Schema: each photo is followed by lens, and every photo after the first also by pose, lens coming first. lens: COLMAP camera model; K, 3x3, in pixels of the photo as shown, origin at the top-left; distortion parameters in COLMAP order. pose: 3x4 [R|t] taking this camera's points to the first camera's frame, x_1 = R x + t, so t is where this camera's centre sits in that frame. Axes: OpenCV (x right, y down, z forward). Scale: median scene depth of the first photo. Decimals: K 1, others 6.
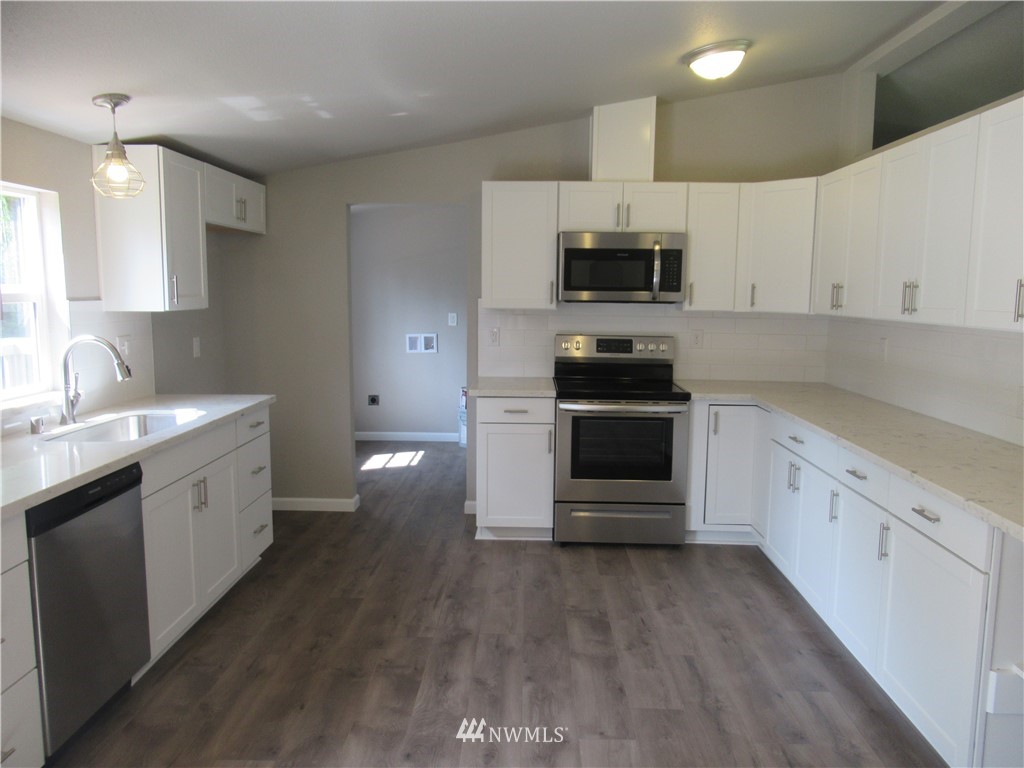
lens RADIAL K [[774.2, 0, 513.2], [0, 774.2, 384.2], [0, 0, 1]] dist [0.003619, -0.001773]
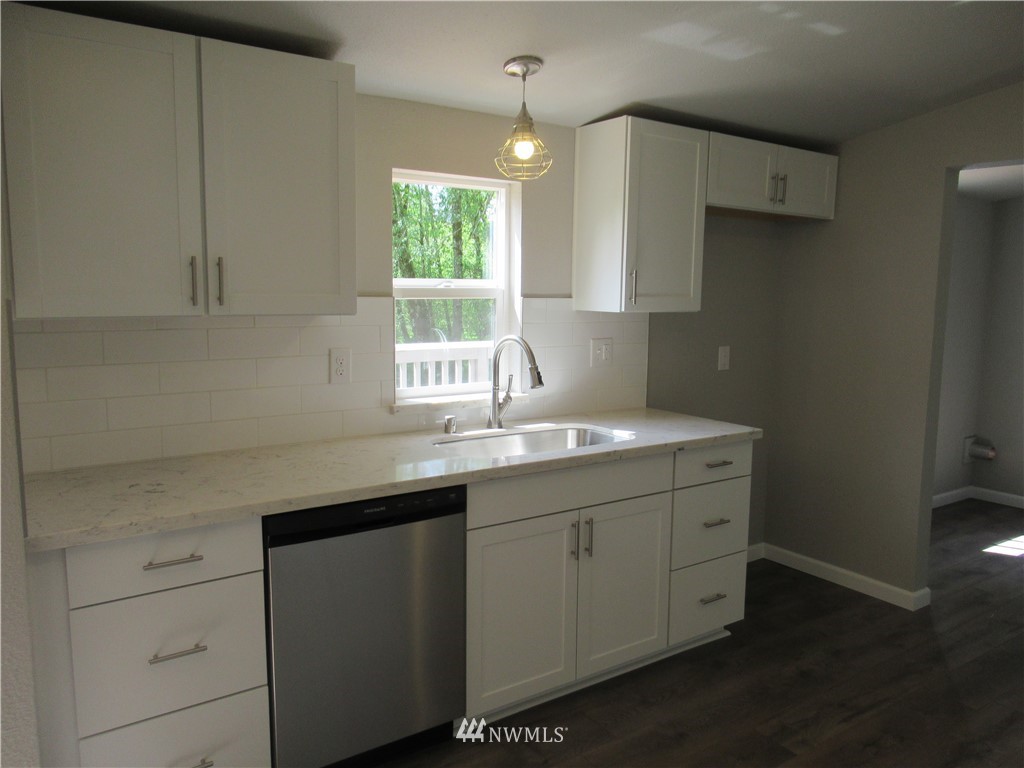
lens RADIAL K [[774.2, 0, 512.2], [0, 774.2, 378.6], [0, 0, 1]] dist [0.003619, -0.001773]
pose [[0.598421, 0.101162, -0.794769, 0.145413], [-0.113997, 0.992655, 0.040516, -0.039158], [0.793030, 0.066355, 0.605558, 0.362401]]
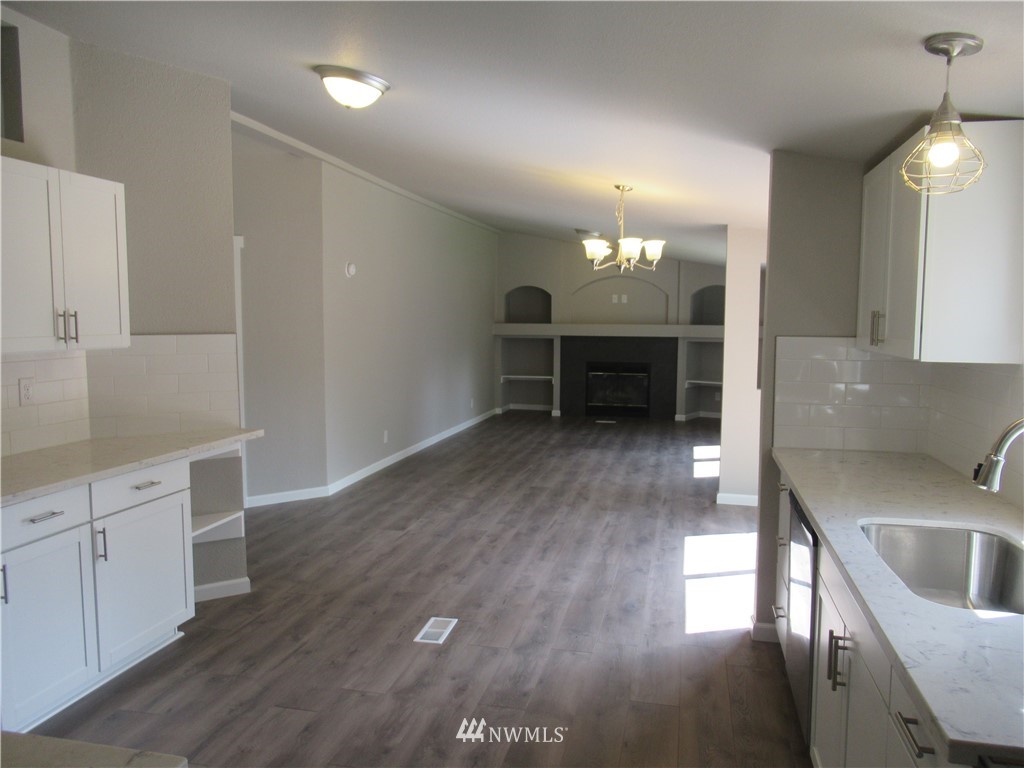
lens RADIAL K [[774.2, 0, 512.8], [0, 774.2, 386.7], [0, 0, 1]] dist [0.003619, -0.001773]
pose [[-0.979628, -0.027541, 0.198921, -0.226659], [0.016159, 0.976528, 0.214782, -0.177743], [-0.200167, 0.213621, -0.956190, 1.351533]]
